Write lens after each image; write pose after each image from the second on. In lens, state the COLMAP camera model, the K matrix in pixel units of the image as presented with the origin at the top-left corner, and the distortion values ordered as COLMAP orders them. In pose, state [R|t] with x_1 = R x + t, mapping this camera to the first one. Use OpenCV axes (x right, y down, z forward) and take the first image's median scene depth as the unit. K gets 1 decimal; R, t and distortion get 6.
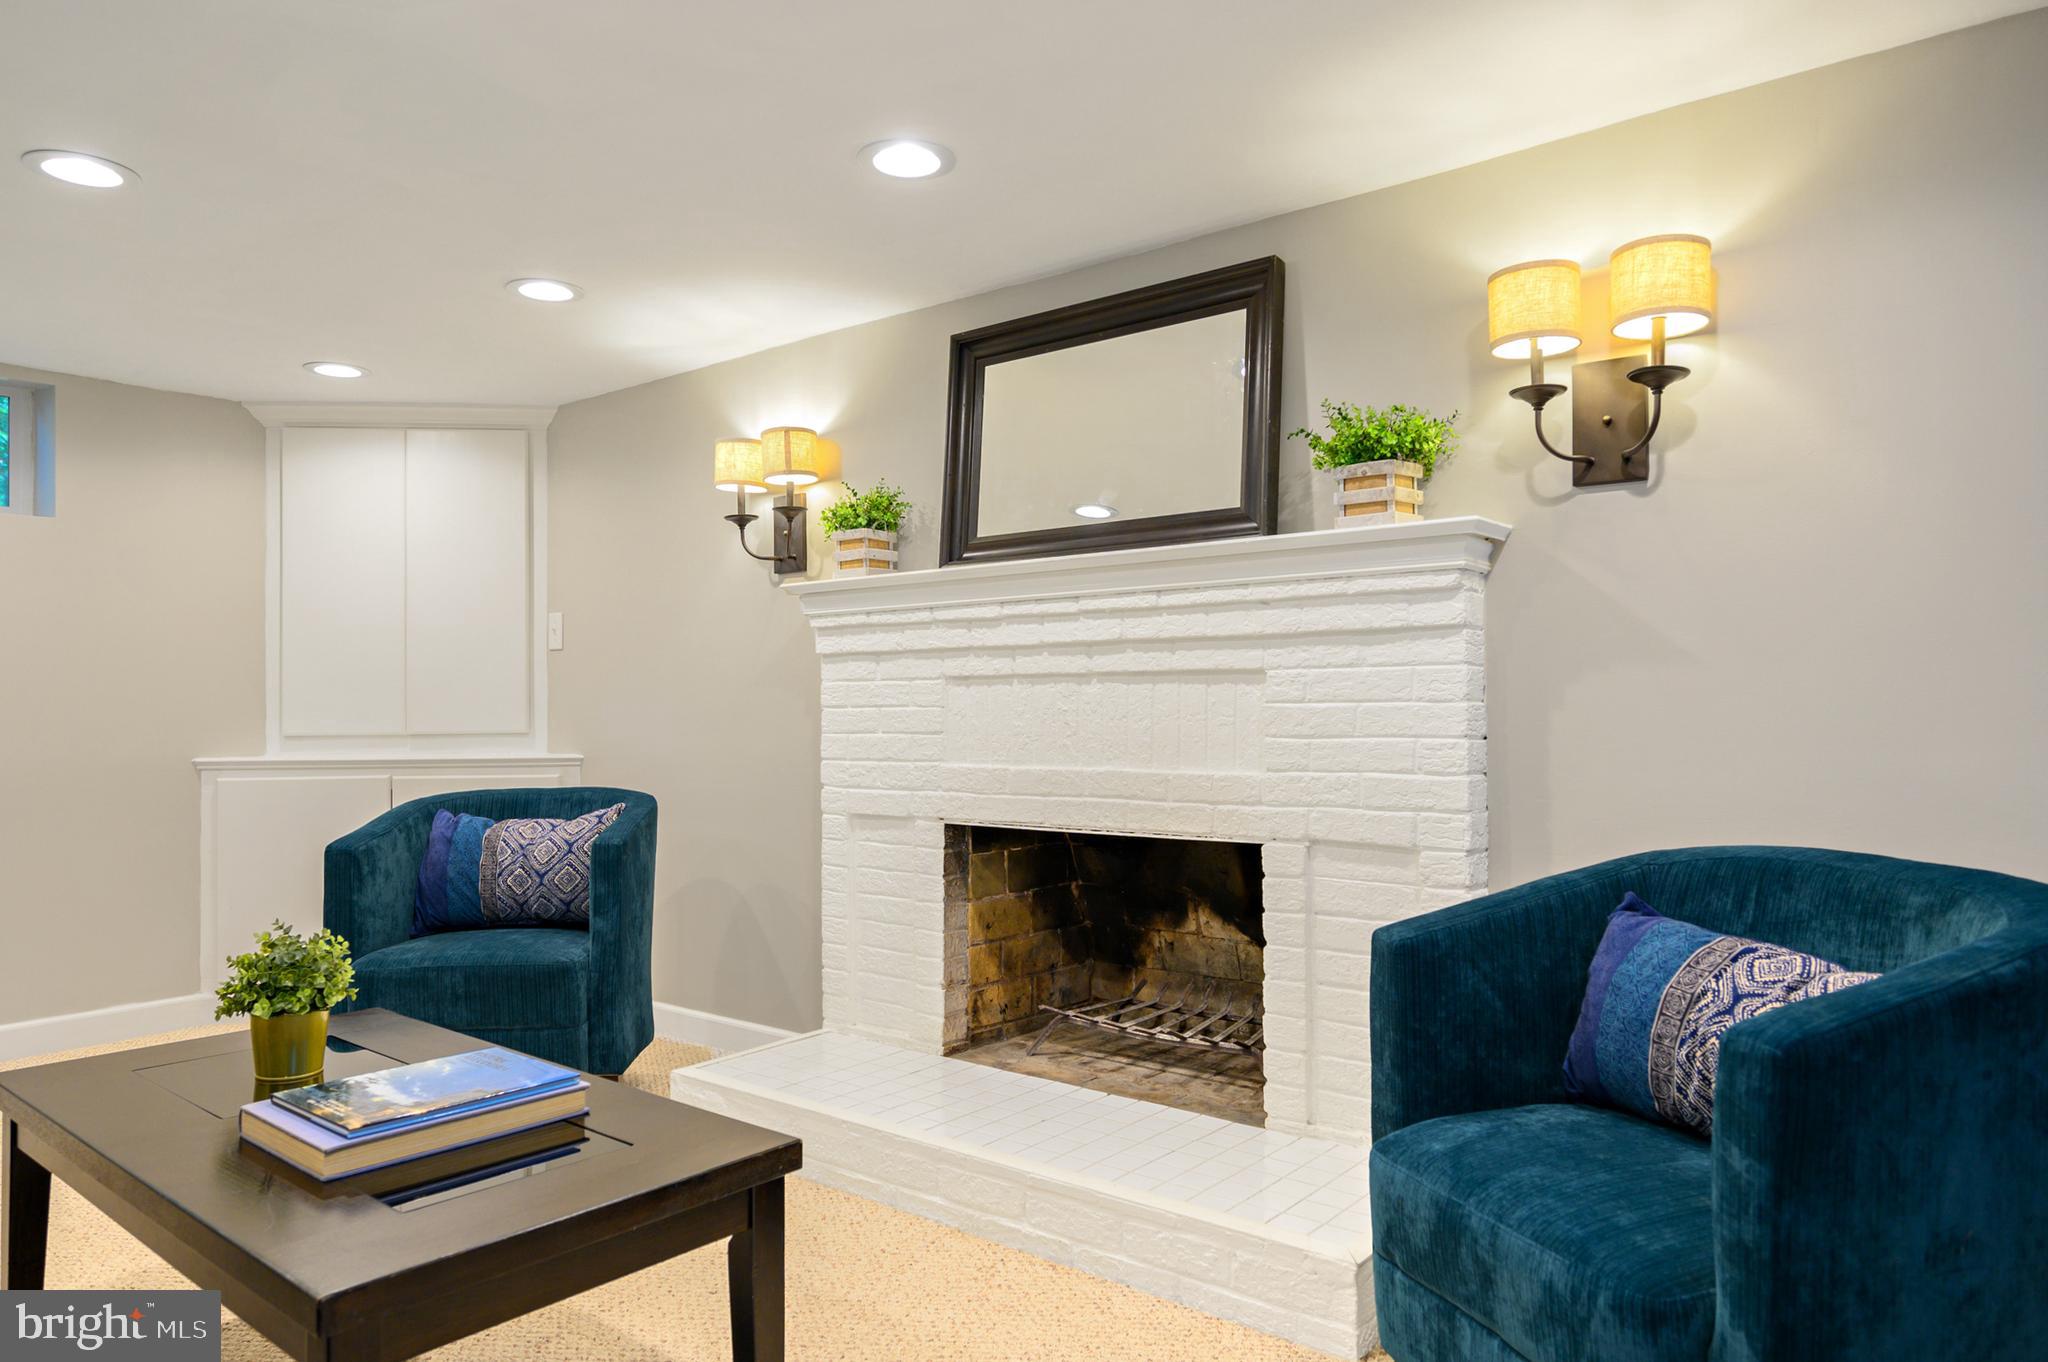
lens RADIAL K [[1290.8, 0, 1024.0], [0, 1290.8, 681.0], [0, 0, 1]] dist [-0.001659, -0.000542]
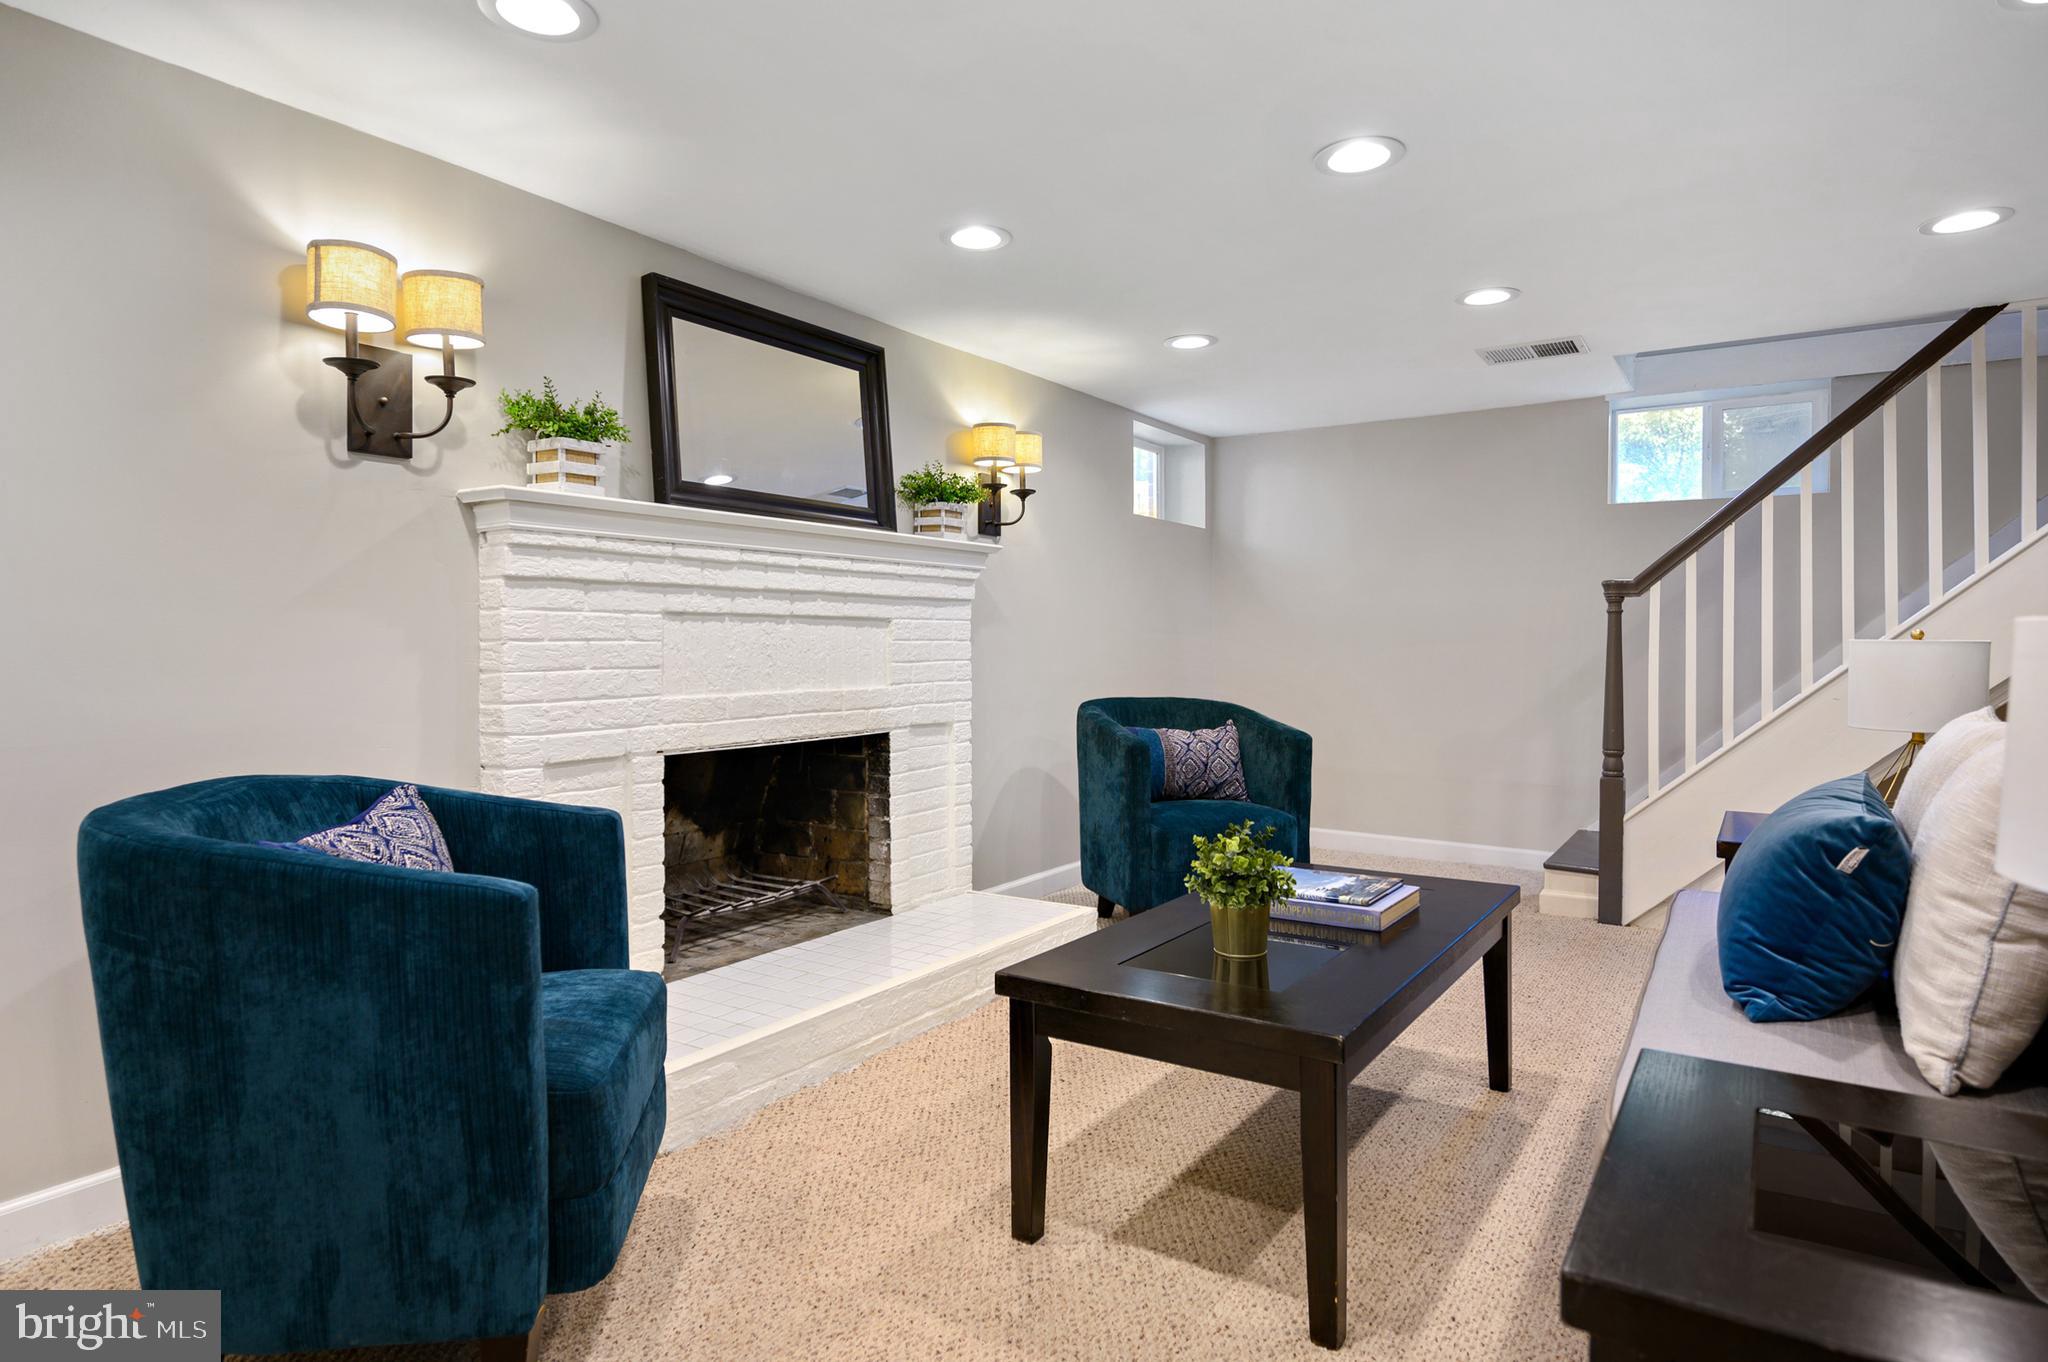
lens RADIAL K [[1258.2, 0, 939.0], [0, 1258.2, 625.0], [0, 0, 1]] dist [-0.001007, -0.000041]
pose [[-0.083759, 0.020947, 0.996266, -1.075369], [-0.020080, 0.999541, -0.022704, 0.025758], [-0.996284, -0.021907, -0.083300, 0.874296]]
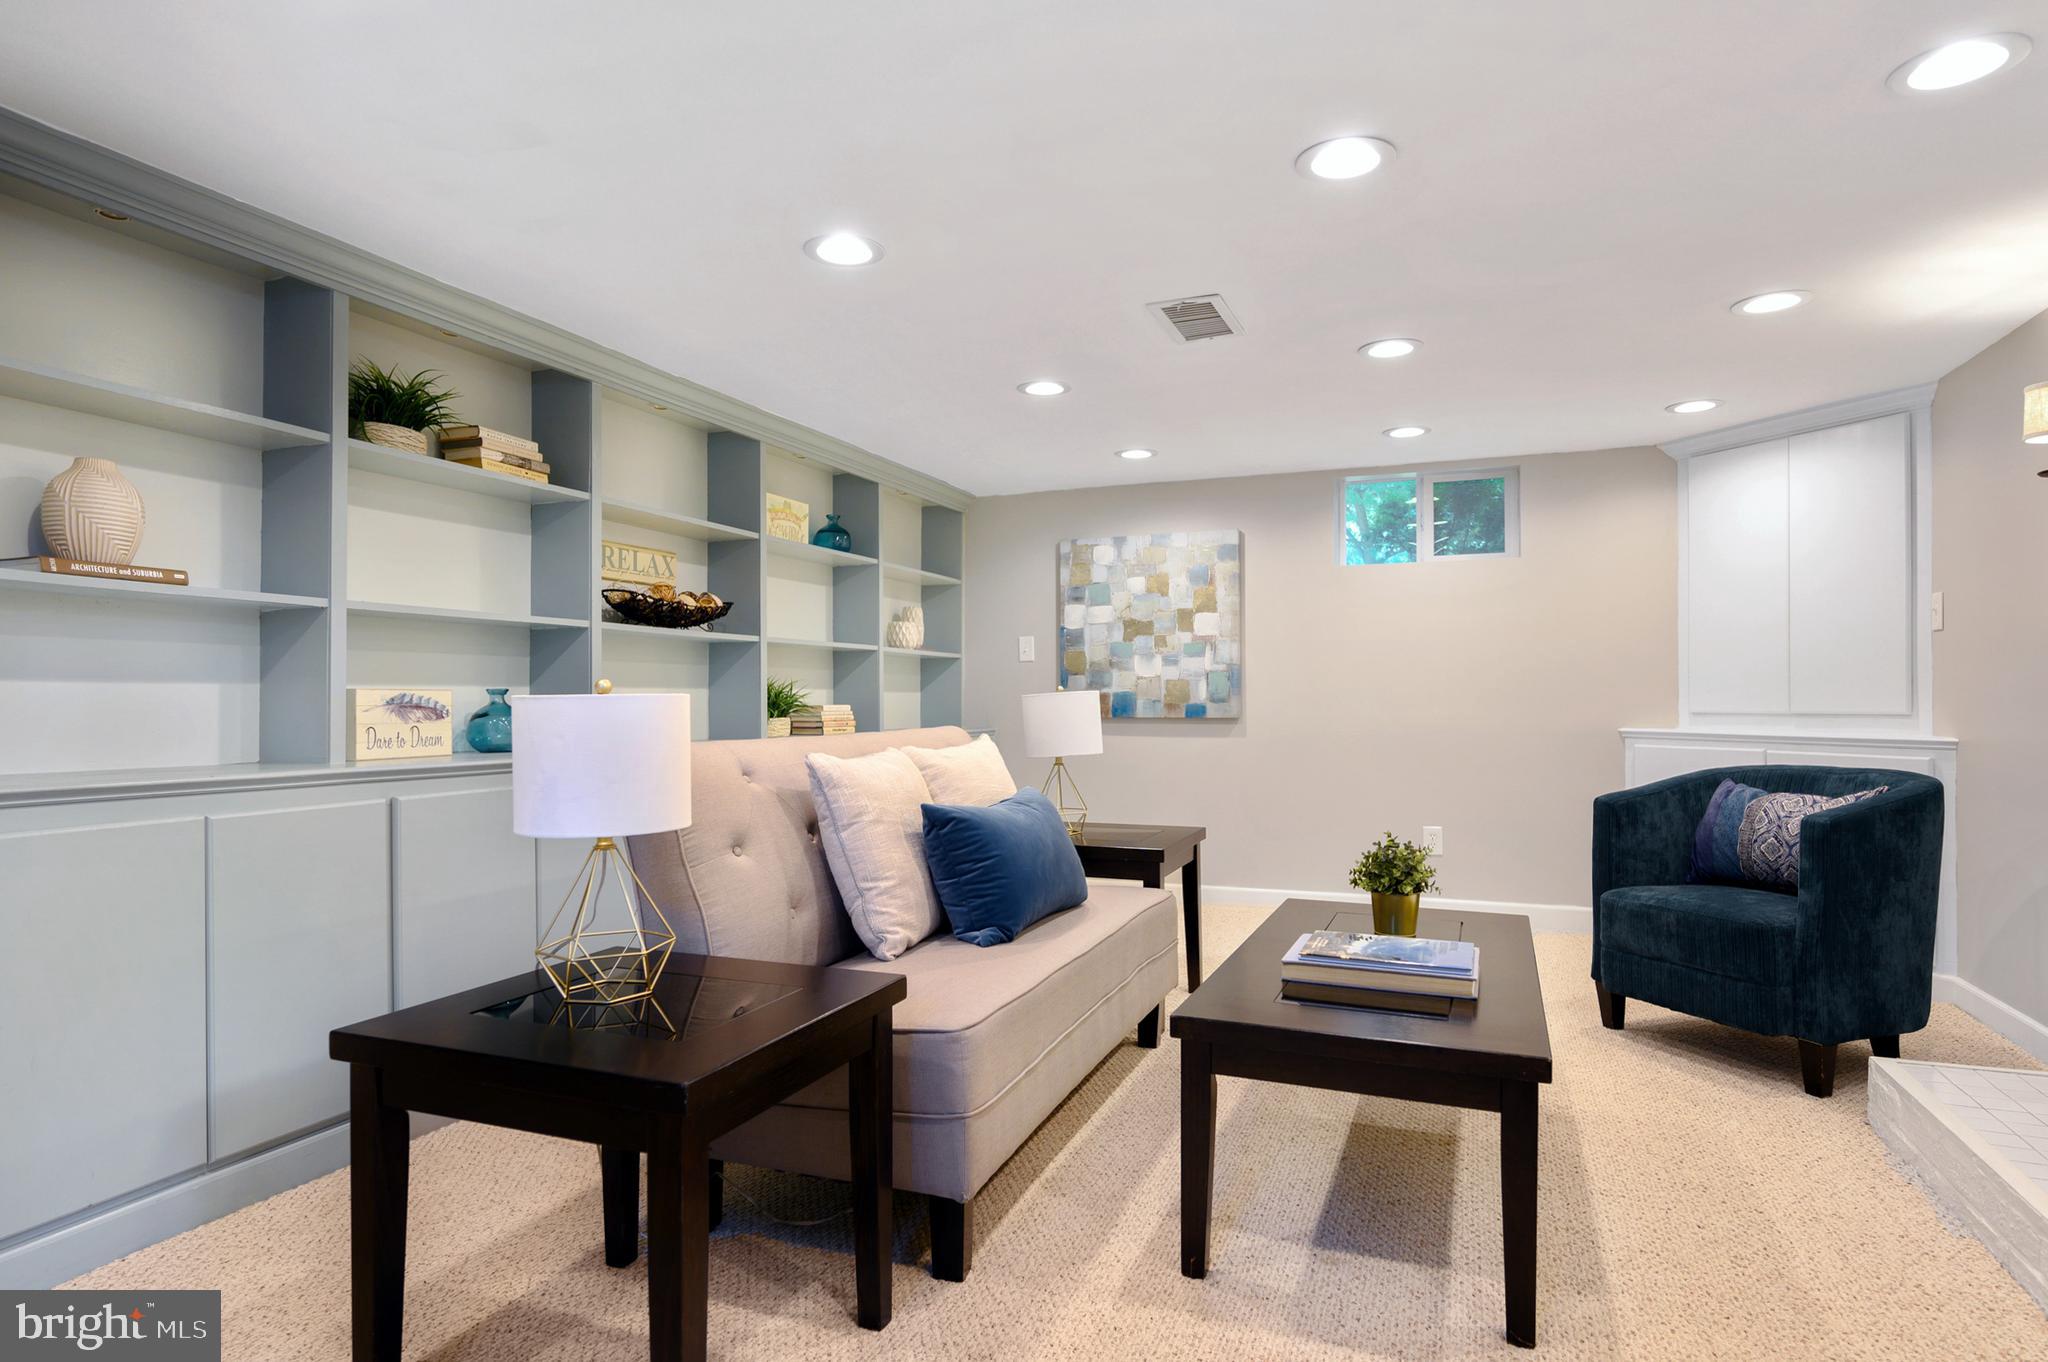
lens RADIAL K [[1098.3, 0, 1021.6], [0, 1098.3, 698.3], [0, 0, 1]] dist [0.001285, 0.000577]
pose [[0.297021, 0.007407, -0.954842, 0.335518], [0.021312, 0.999669, 0.014384, 0.000486], [0.954633, -0.024622, 0.296765, 0.130452]]
